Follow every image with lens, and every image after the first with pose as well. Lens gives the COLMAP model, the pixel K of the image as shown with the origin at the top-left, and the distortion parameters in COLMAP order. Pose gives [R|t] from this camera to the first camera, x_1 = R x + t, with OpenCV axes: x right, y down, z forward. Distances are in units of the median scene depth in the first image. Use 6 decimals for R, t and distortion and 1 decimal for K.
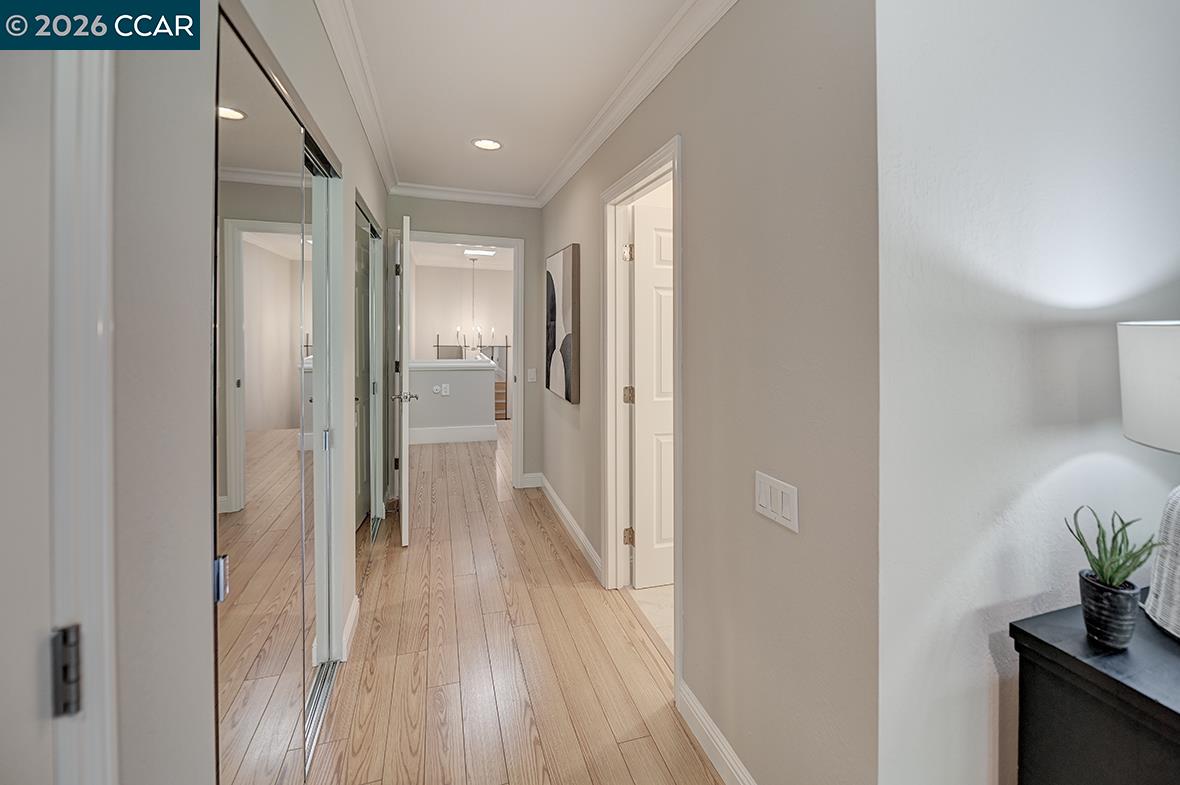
lens RADIAL K [[484.8, 0, 592.0], [0, 484.8, 324.3], [0, 0, 1]] dist [-0.000845, -0.000138]
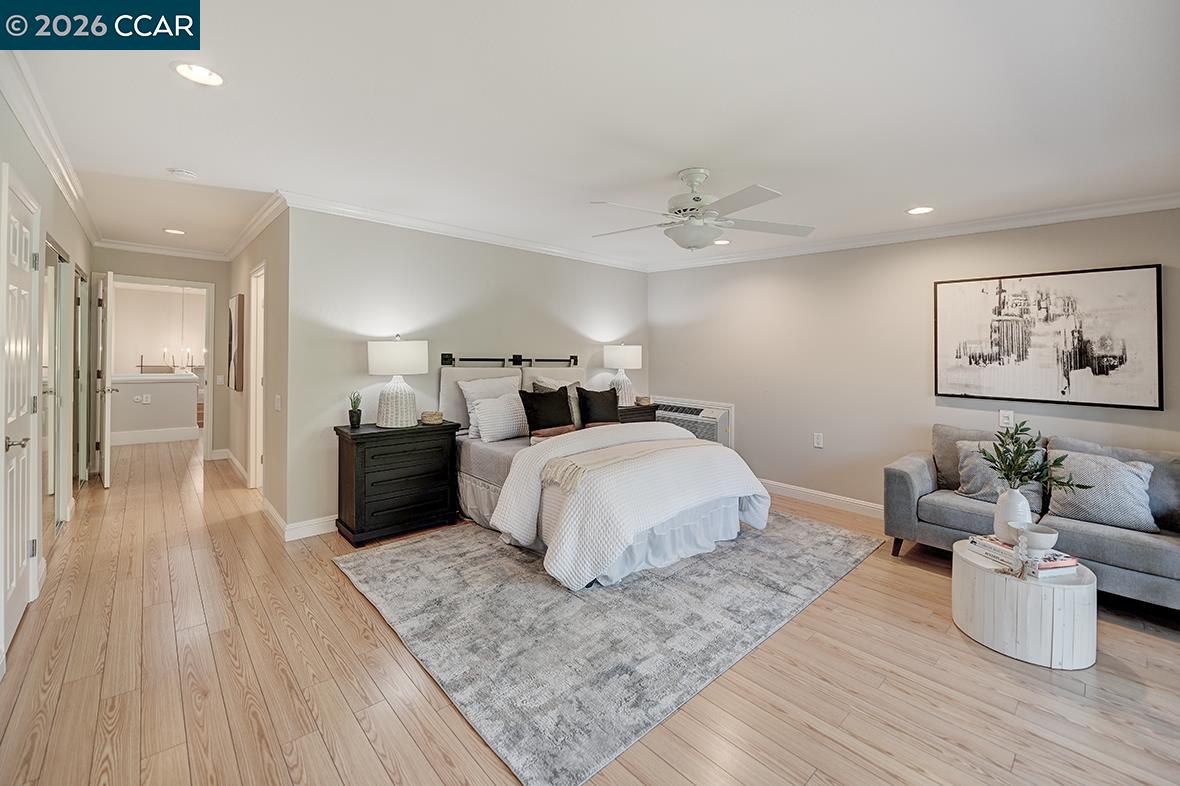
lens RADIAL K [[479.1, 0, 547.4], [0, 479.1, 341.7], [0, 0, 1]] dist [-0.000179, -0.000191]
pose [[0.925753, 0.005350, 0.378091, 0.288653], [-0.000466, 0.999915, -0.013007, 0.014879], [-0.378128, 0.011865, 0.925677, -0.819802]]
